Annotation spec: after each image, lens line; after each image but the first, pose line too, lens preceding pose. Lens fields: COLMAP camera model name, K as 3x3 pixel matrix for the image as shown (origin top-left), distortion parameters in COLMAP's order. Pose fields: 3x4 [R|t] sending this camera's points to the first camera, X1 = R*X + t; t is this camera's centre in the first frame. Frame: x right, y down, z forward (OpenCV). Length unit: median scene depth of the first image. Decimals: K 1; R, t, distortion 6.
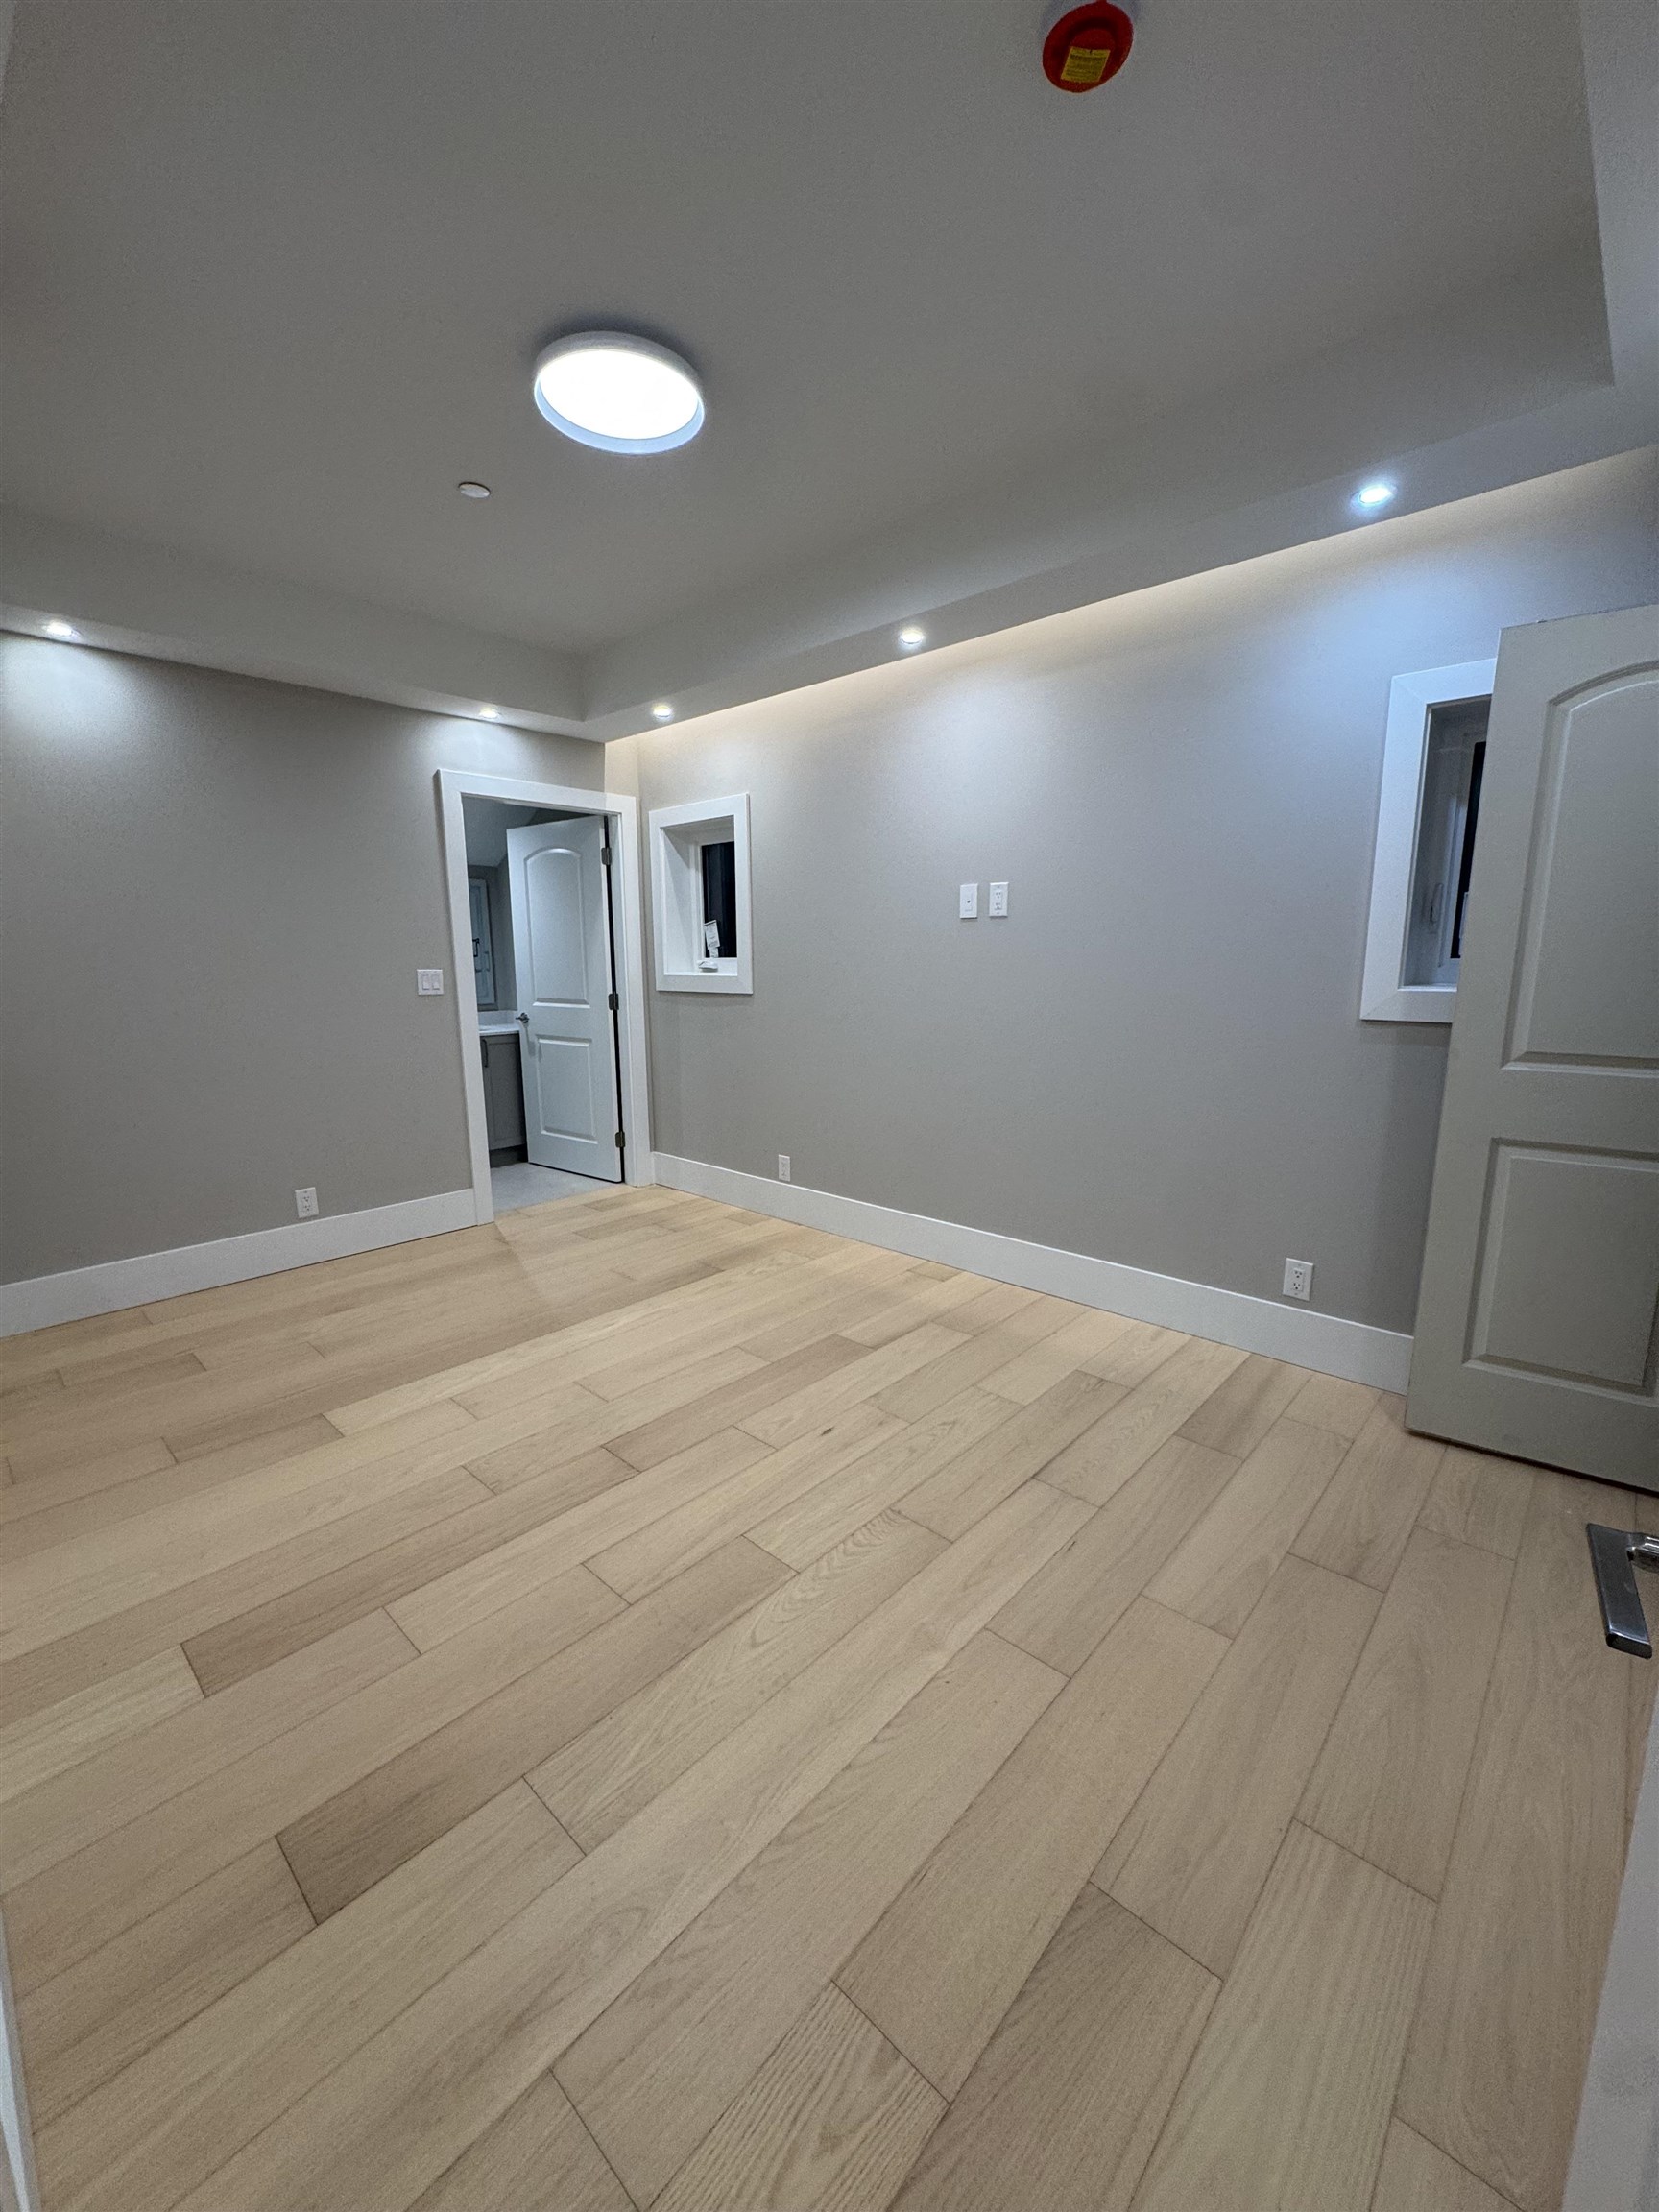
lens RADIAL K [[884.1, 0, 833.7], [0, 884.1, 1108.9], [0, 0, 1]] dist [-0.005679, 0.000146]
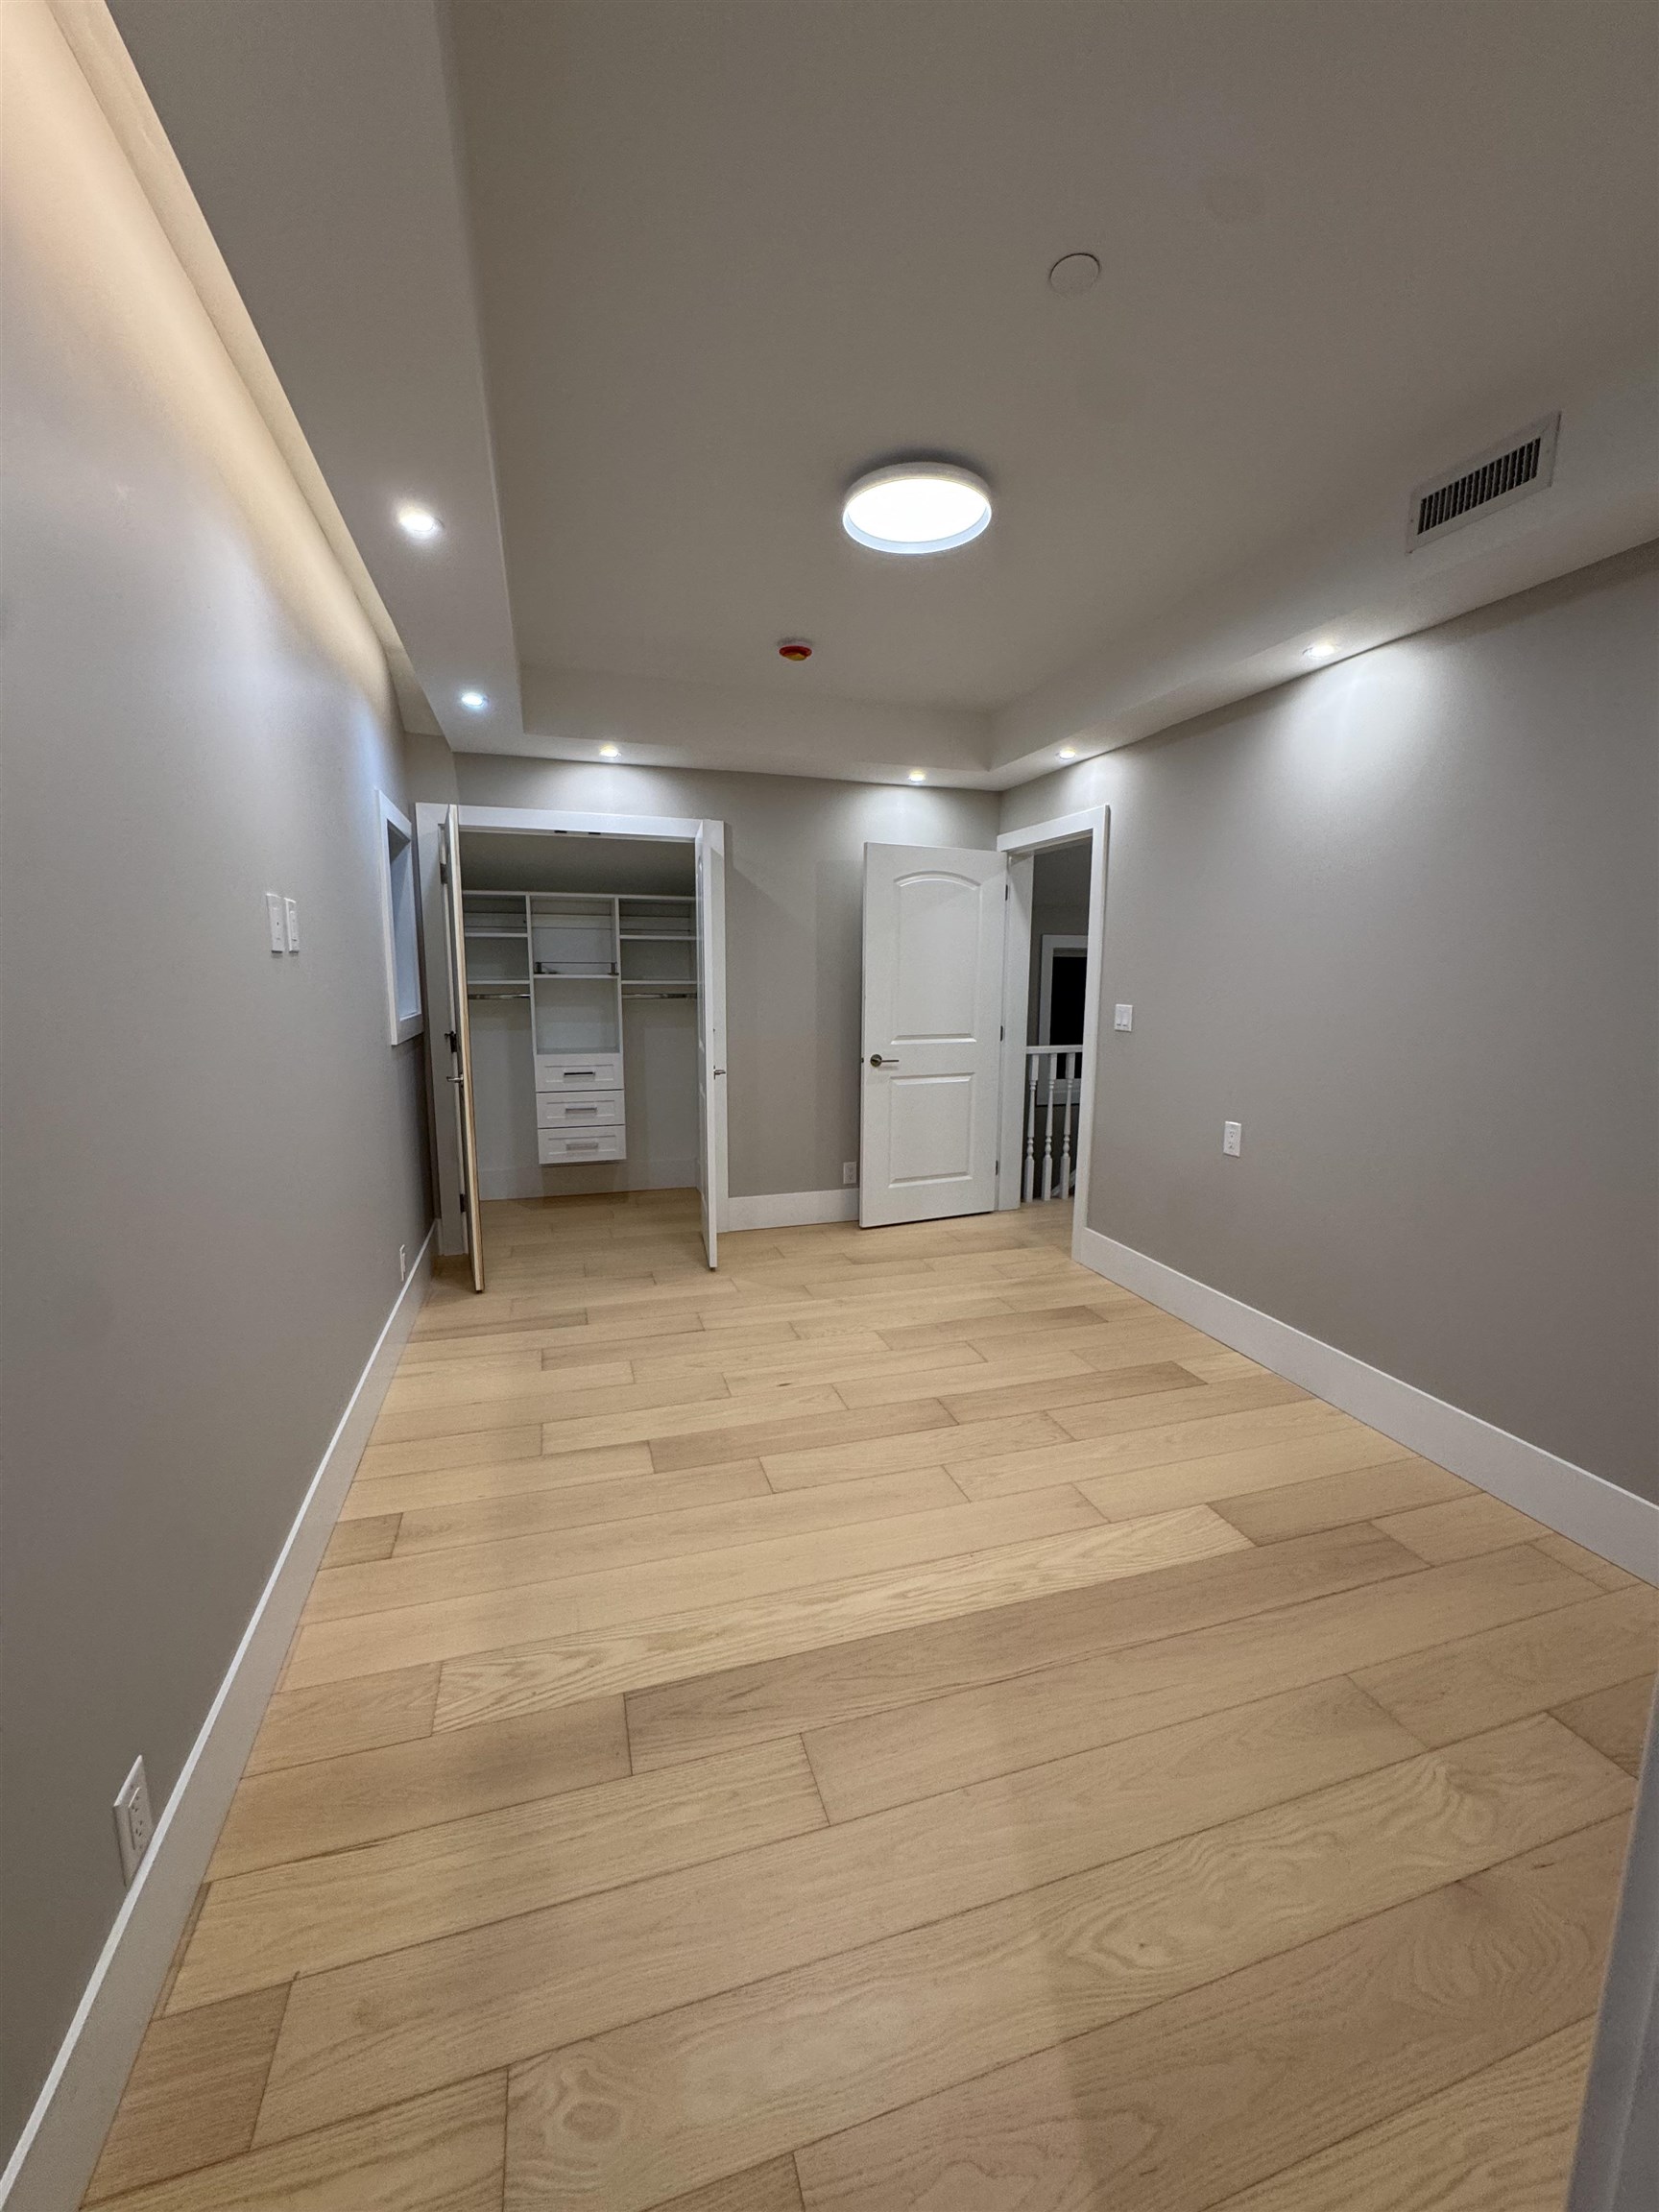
lens RADIAL K [[884.1, 0, 833.7], [0, 884.1, 1108.9], [0, 0, 1]] dist [-0.005679, 0.000146]
pose [[-0.867678, -0.079657, 0.490704, -0.436730], [0.085662, 0.948357, 0.305421, -0.251218], [-0.489691, 0.307042, -0.816044, 1.264274]]
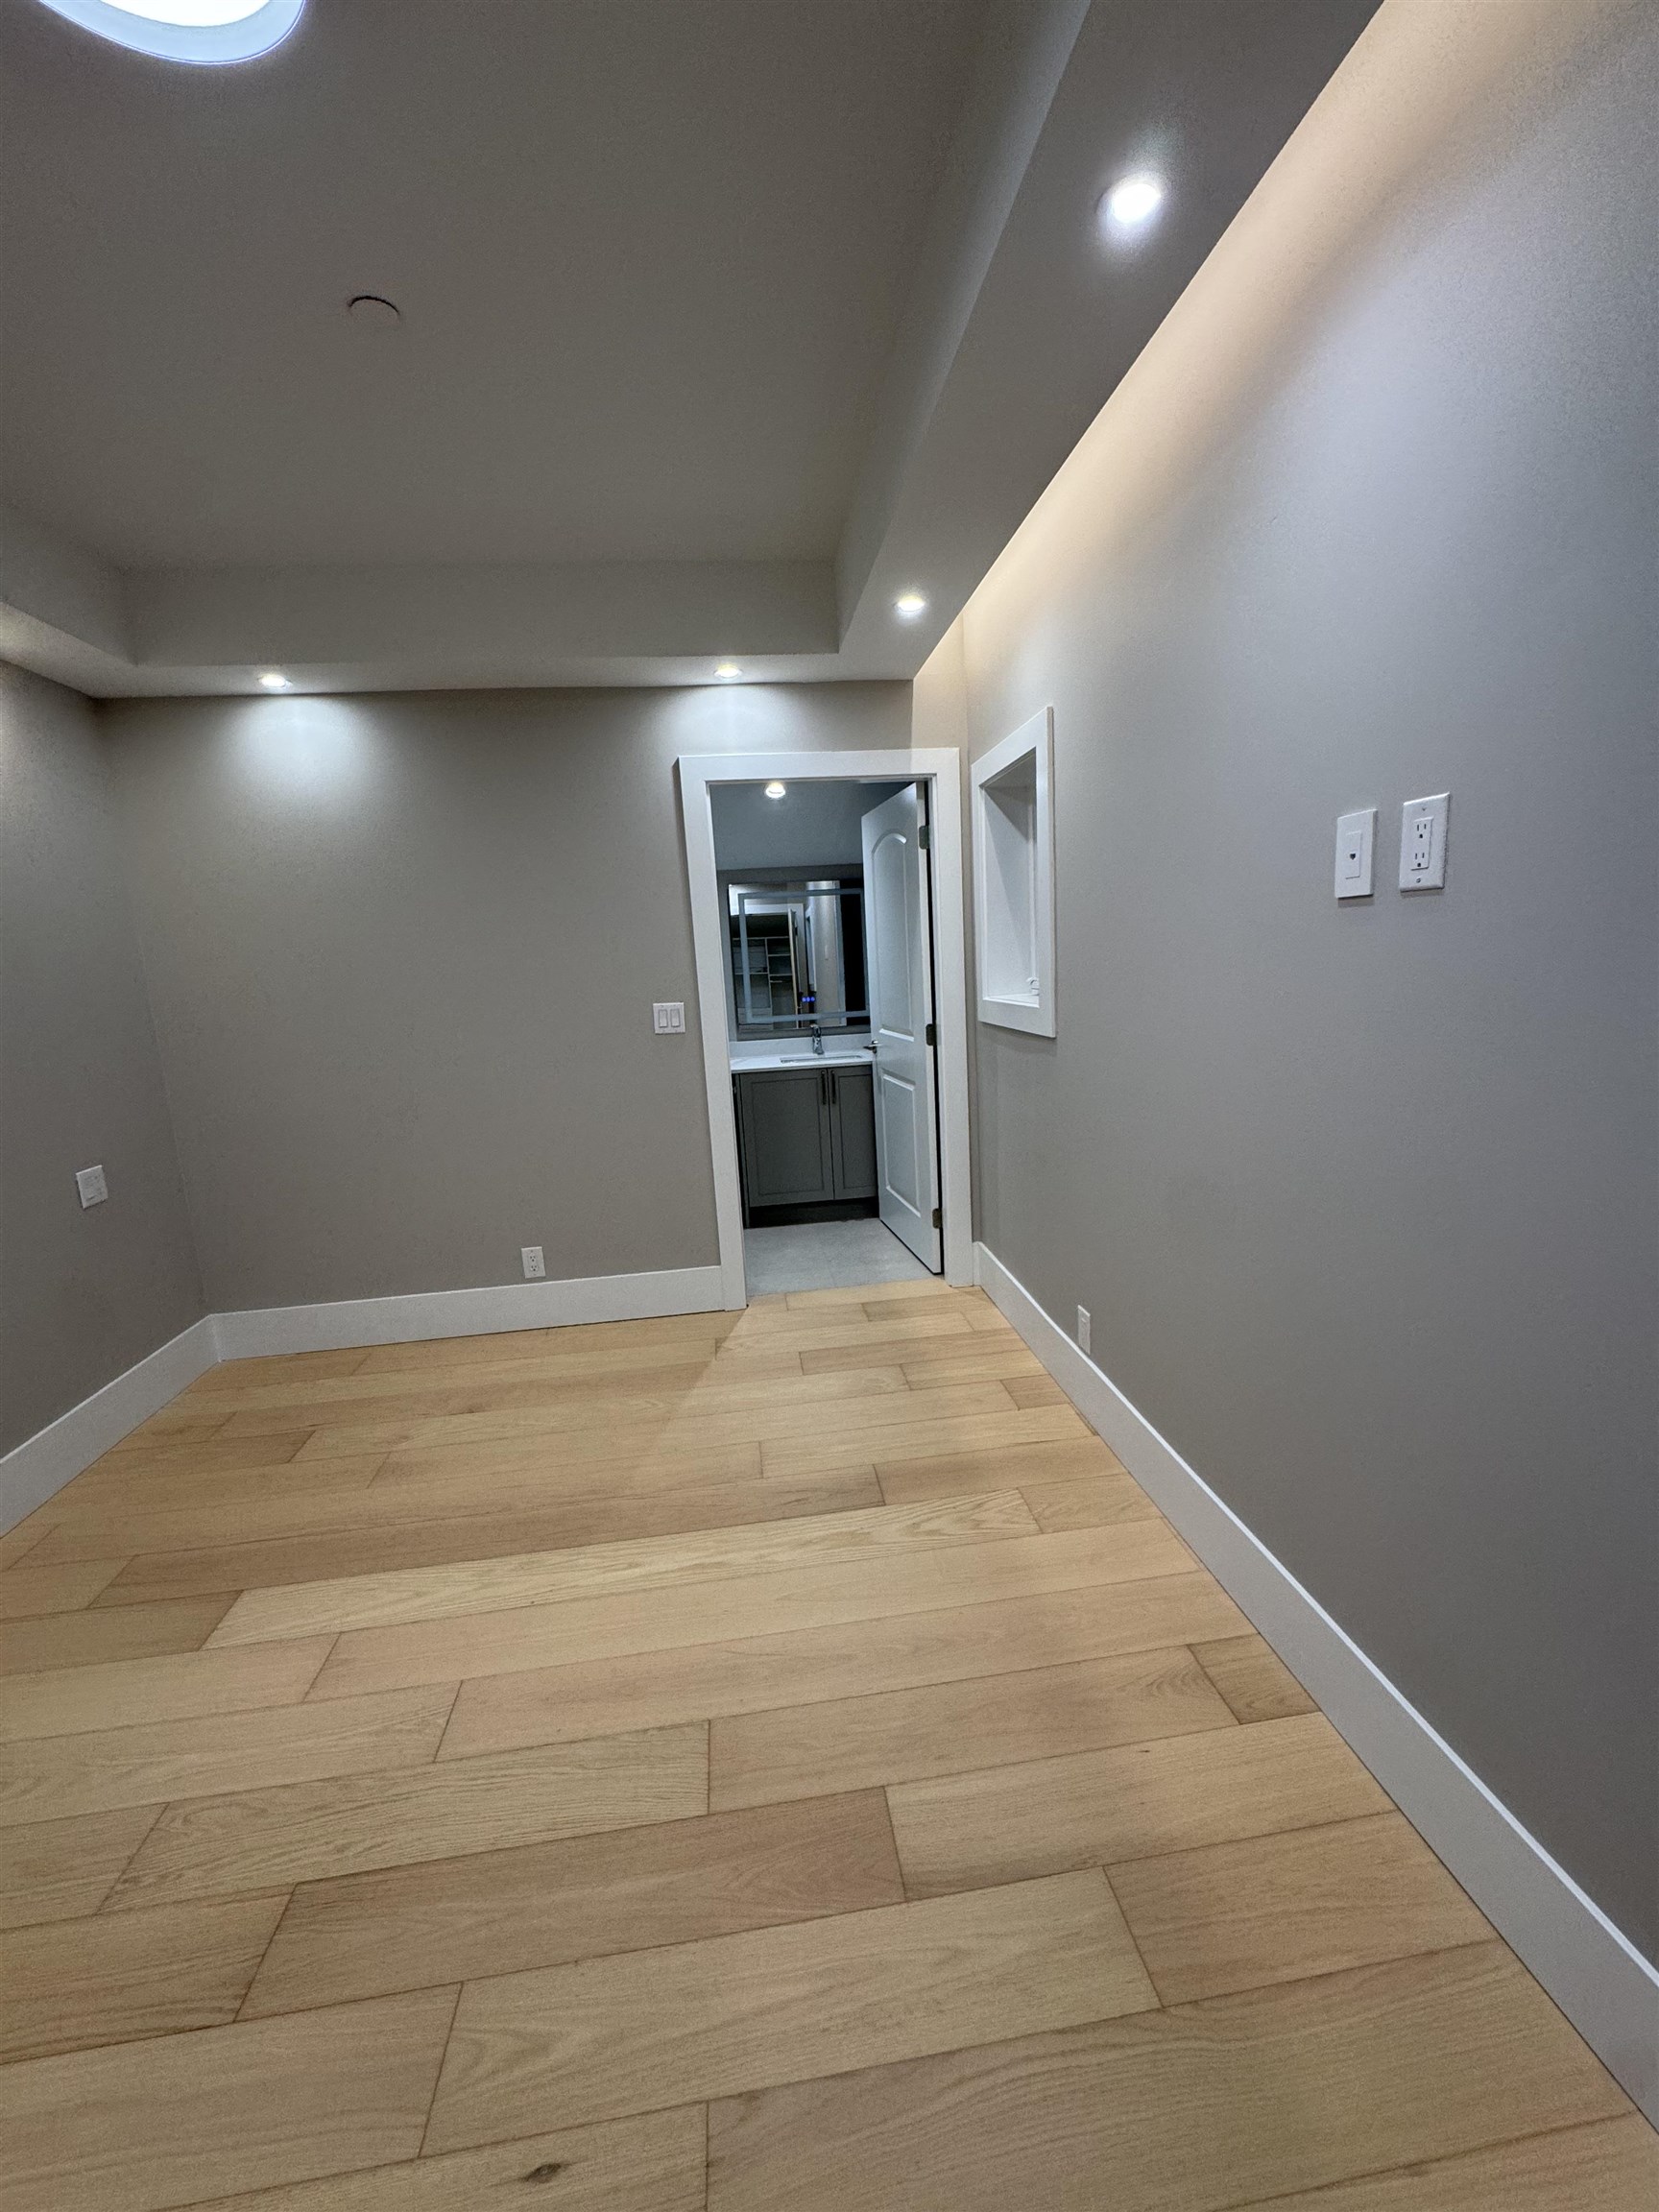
lens RADIAL K [[884.1, 0, 833.7], [0, 884.1, 1108.9], [0, 0, 1]] dist [-0.005679, 0.000146]
pose [[0.763255, 0.076962, -0.641498, 0.225470], [-0.063864, 0.997005, 0.043627, -0.117499], [0.642934, 0.007670, 0.765883, 0.519644]]
